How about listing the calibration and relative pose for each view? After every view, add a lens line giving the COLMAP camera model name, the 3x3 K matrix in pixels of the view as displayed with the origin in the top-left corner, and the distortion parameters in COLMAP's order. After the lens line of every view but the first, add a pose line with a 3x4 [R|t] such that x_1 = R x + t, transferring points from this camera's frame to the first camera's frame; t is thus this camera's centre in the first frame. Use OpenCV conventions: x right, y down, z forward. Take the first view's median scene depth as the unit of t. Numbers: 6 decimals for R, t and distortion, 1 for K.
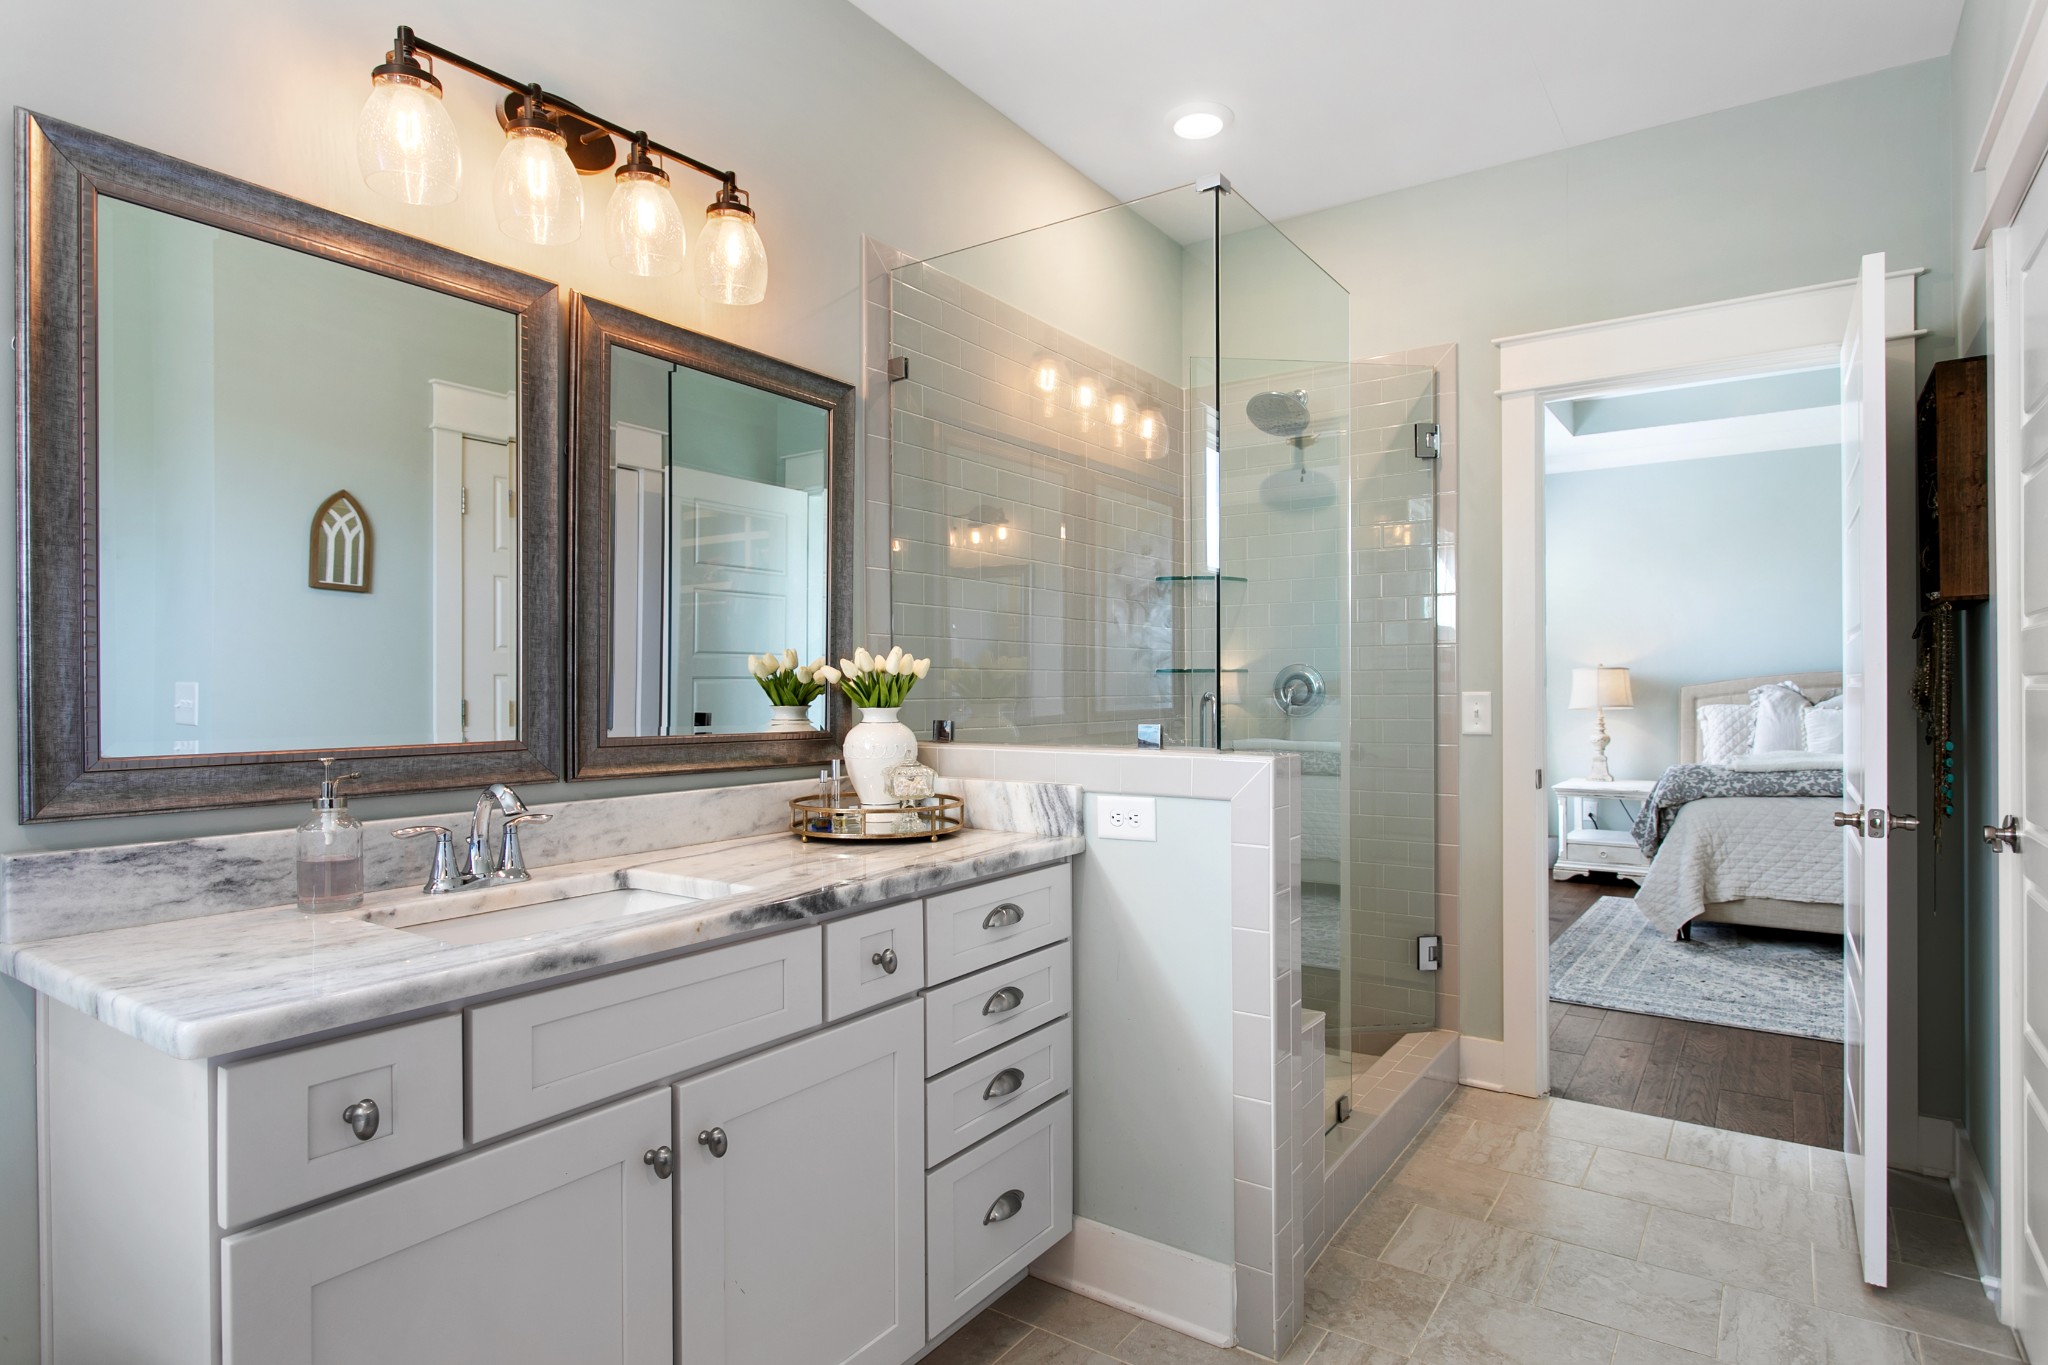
lens RADIAL K [[1097.1, 0, 1022.3], [0, 1097.1, 698.5], [0, 0, 1]] dist [-0.001330, -0.000429]
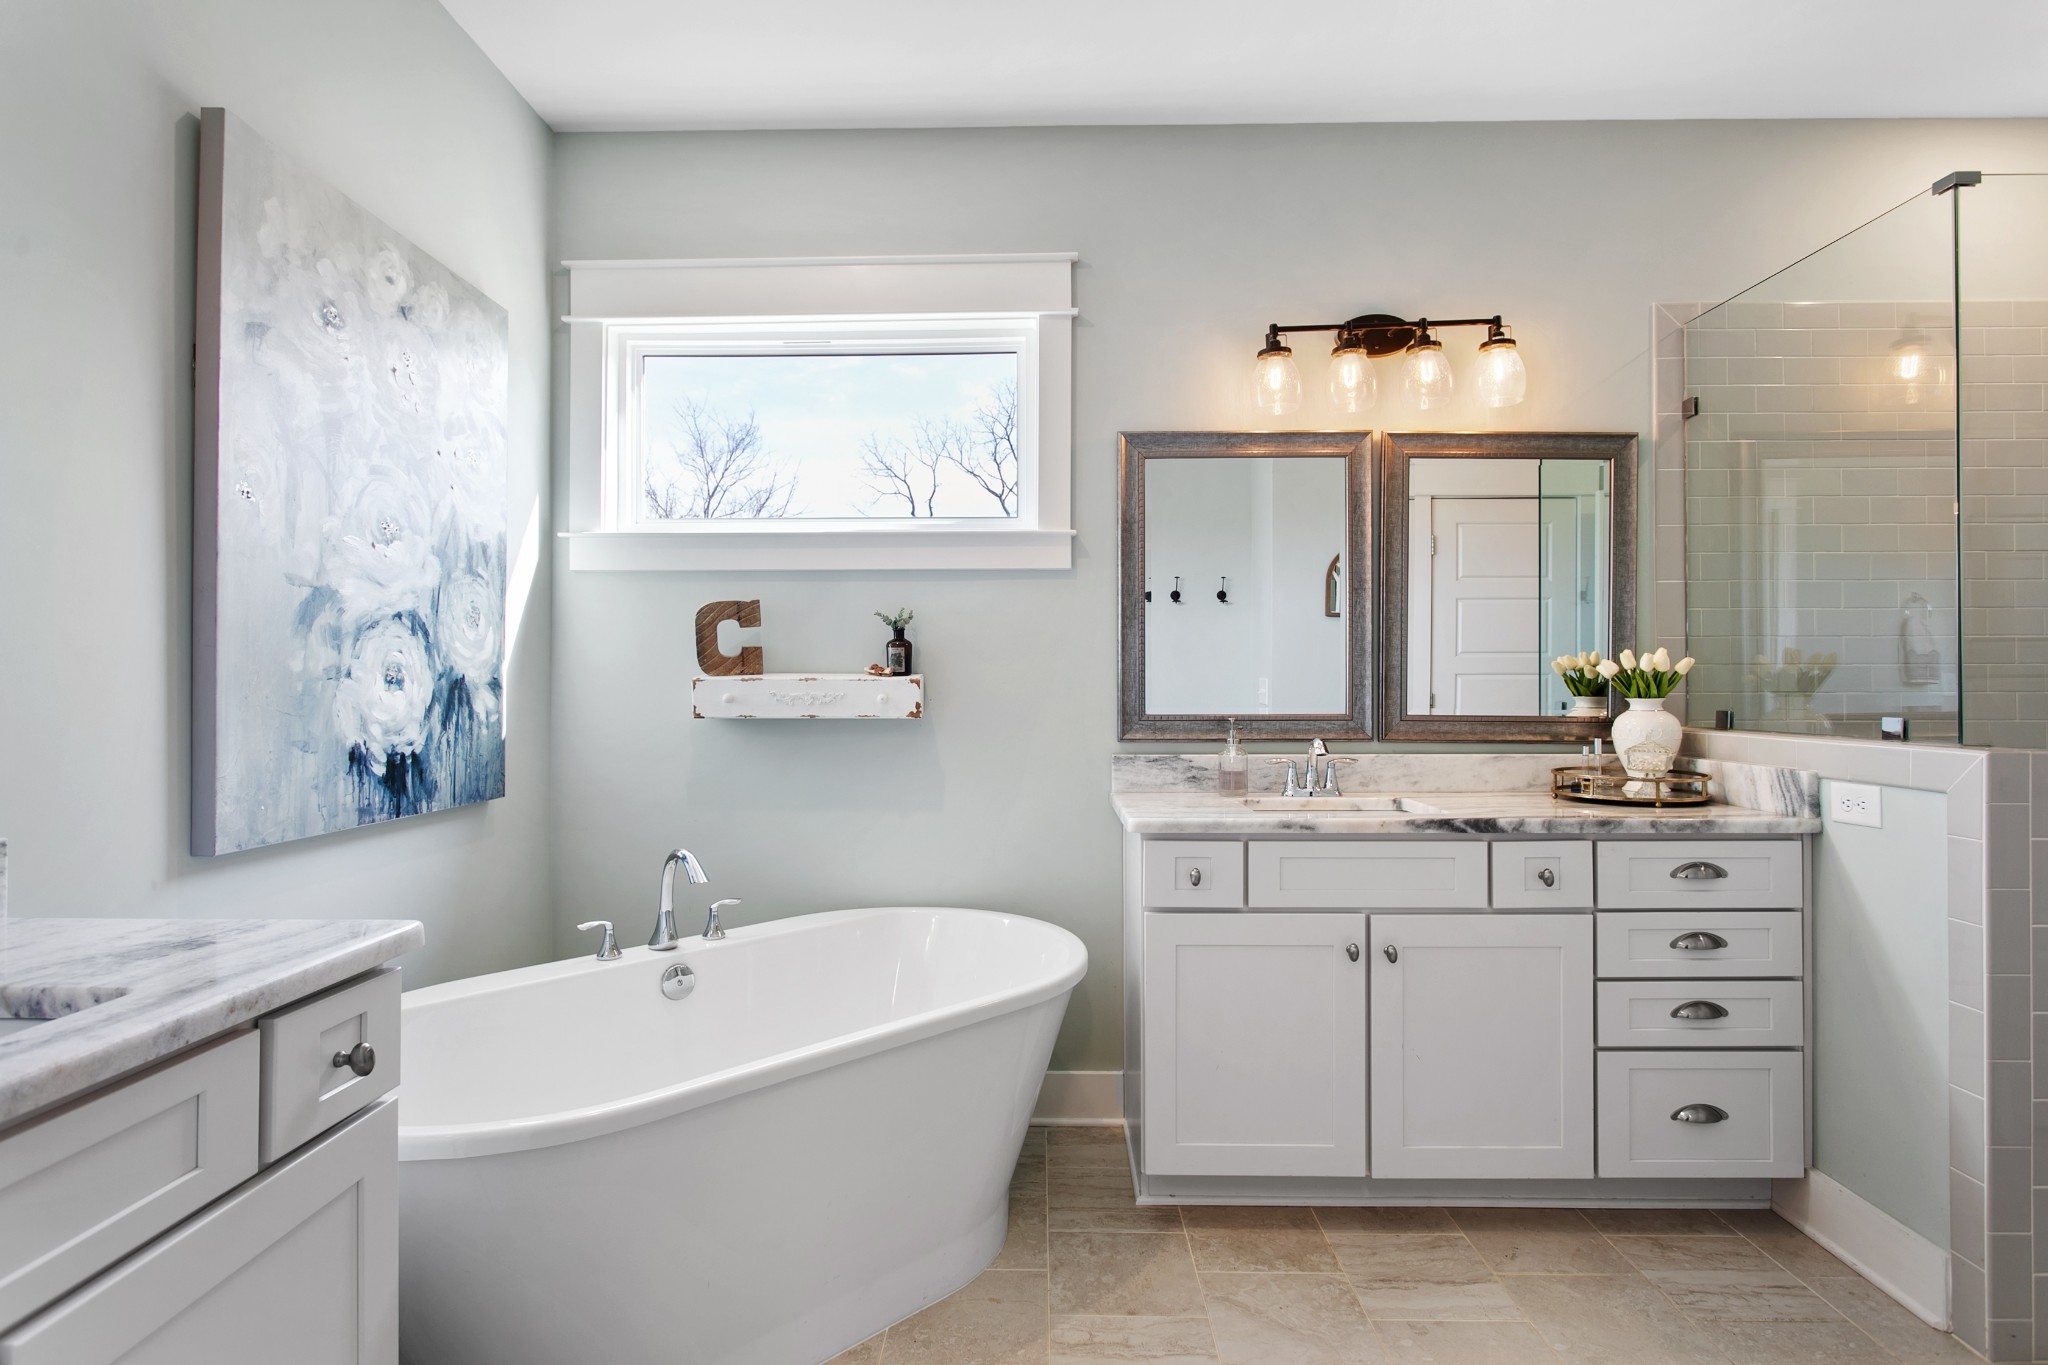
lens RADIAL K [[1046.6, 0, 1019.1], [0, 1046.6, 690.1], [0, 0, 1]] dist [0.000572, 0.000629]
pose [[0.555229, 0.006296, -0.831674, 0.549343], [-0.007743, 0.999967, 0.002400, 0.002152], [0.831662, 0.005107, 0.555259, -0.270867]]
